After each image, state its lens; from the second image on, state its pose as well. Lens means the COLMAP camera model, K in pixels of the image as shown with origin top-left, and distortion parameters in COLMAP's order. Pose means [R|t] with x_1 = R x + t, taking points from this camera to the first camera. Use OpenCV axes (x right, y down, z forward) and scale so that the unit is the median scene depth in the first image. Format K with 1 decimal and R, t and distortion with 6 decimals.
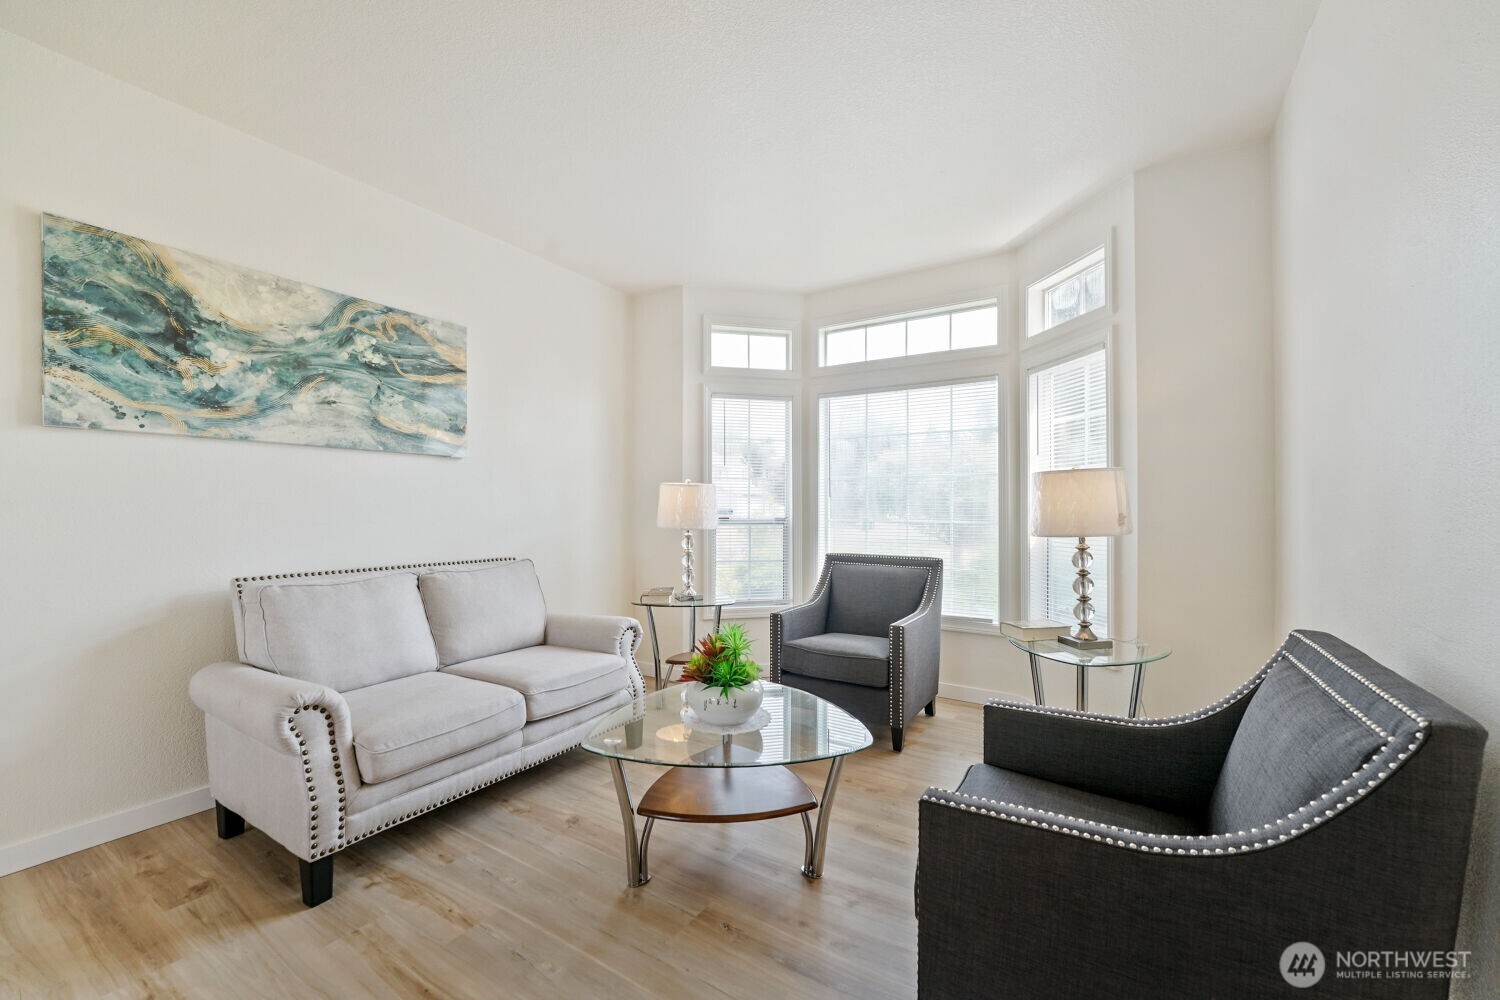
lens RADIAL K [[596.0, 0, 754.1], [0, 596.0, 510.0], [0, 0, 1]] dist [-0.016446, 0.003883]
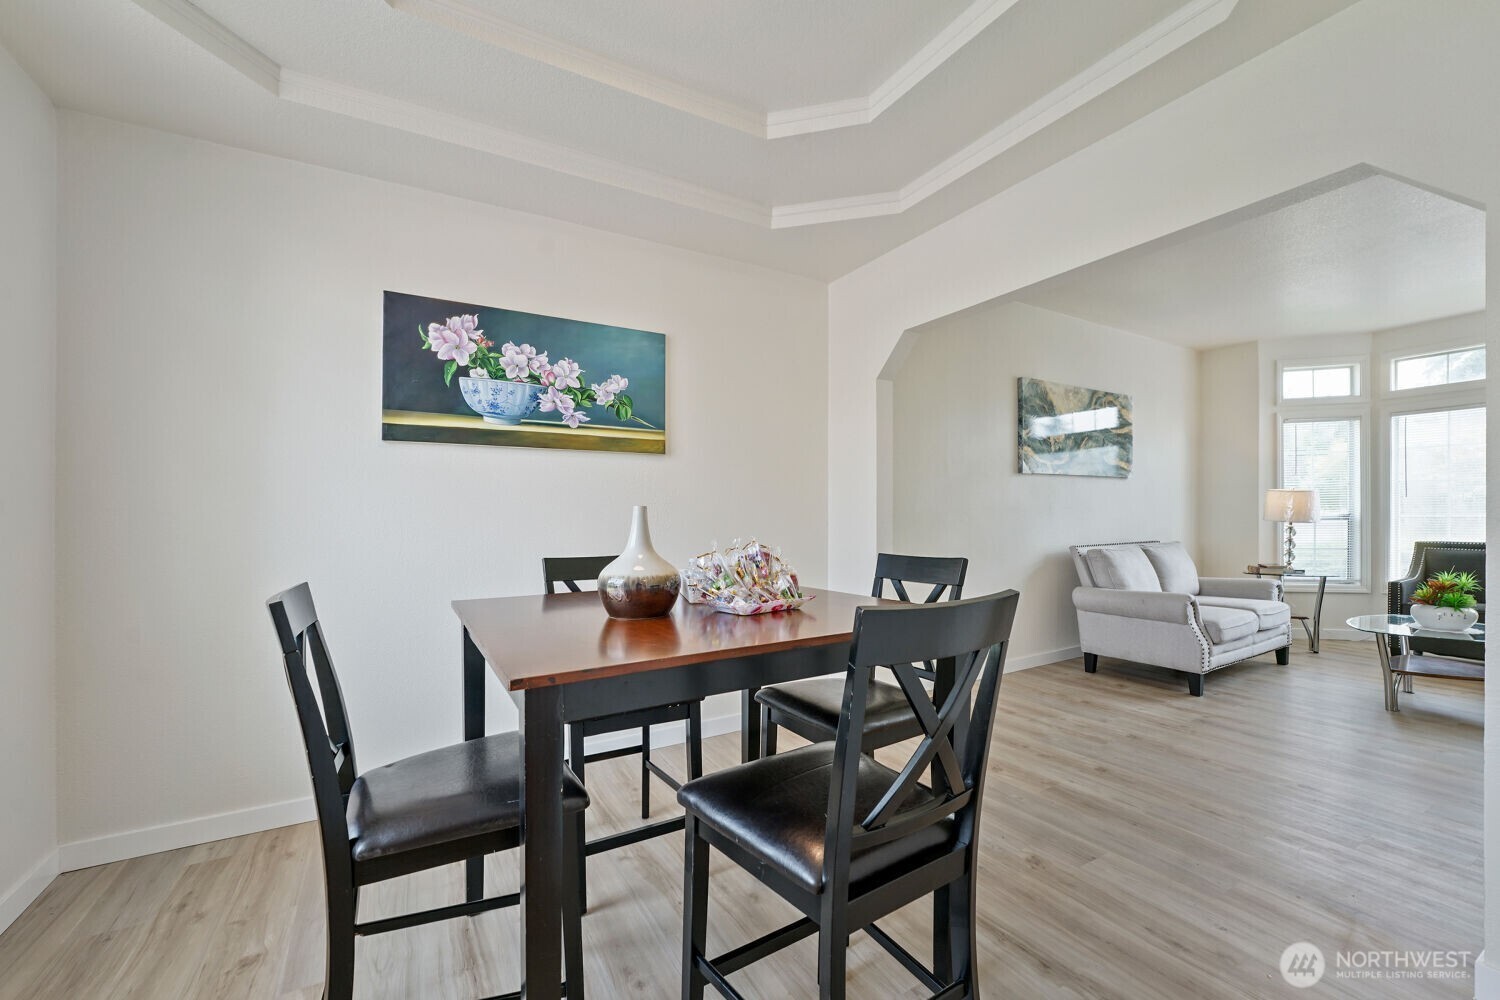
lens RADIAL K [[596.0, 0, 754.1], [0, 596.0, 510.0], [0, 0, 1]] dist [-0.016446, 0.003883]
pose [[0.884672, -0.012352, -0.466050, -0.688201], [0.009301, 0.999918, -0.008846, 0.005179], [0.466121, 0.003491, 0.884714, -0.954981]]
